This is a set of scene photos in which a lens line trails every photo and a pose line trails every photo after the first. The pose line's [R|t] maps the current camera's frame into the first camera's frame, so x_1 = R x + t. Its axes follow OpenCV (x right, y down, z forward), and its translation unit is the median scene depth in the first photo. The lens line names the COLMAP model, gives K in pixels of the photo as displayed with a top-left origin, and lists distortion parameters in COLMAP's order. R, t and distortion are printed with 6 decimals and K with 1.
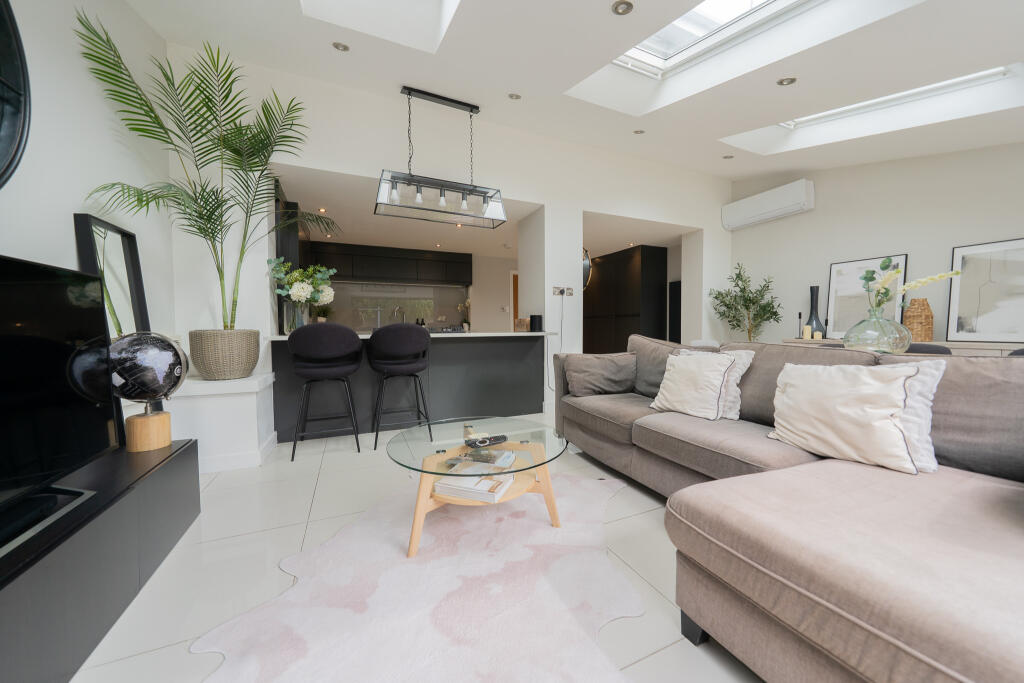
lens RADIAL K [[353.8, 0, 506.1], [0, 353.8, 337.8], [0, 0, 1]] dist [-0.000327, 0.000104]
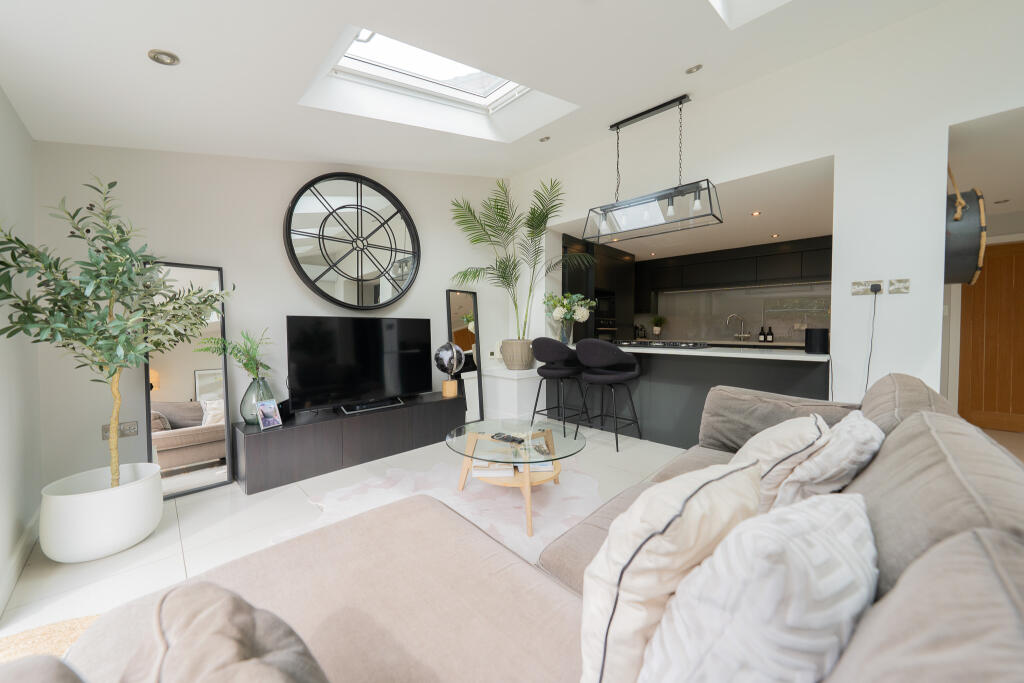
lens RADIAL K [[353.8, 0, 506.1], [0, 353.8, 337.8], [0, 0, 1]] dist [-0.000327, 0.000104]
pose [[0.374829, 0.027787, -0.926678, 0.595110], [-0.033405, 0.999306, 0.016452, -0.047073], [0.926492, 0.024789, 0.375497, 0.271886]]
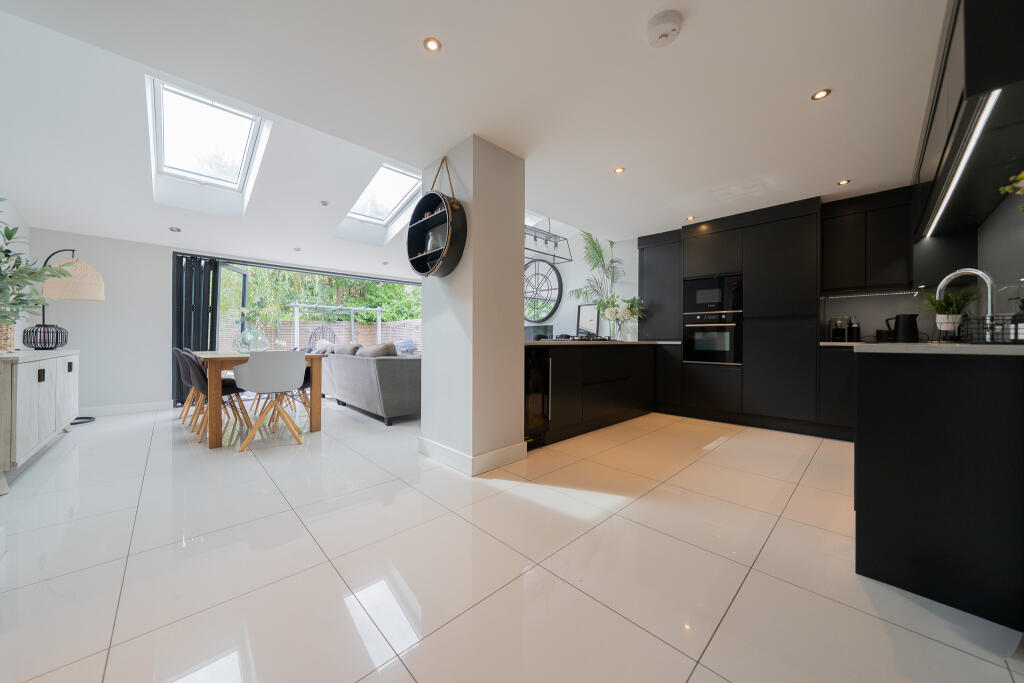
lens RADIAL K [[353.8, 0, 506.1], [0, 353.8, 337.8], [0, 0, 1]] dist [-0.000327, 0.000104]
pose [[-0.943901, -0.000864, -0.330228, 0.380296], [-0.011132, 0.999512, 0.029203, -0.061727], [0.330042, 0.031241, -0.943449, 2.287323]]
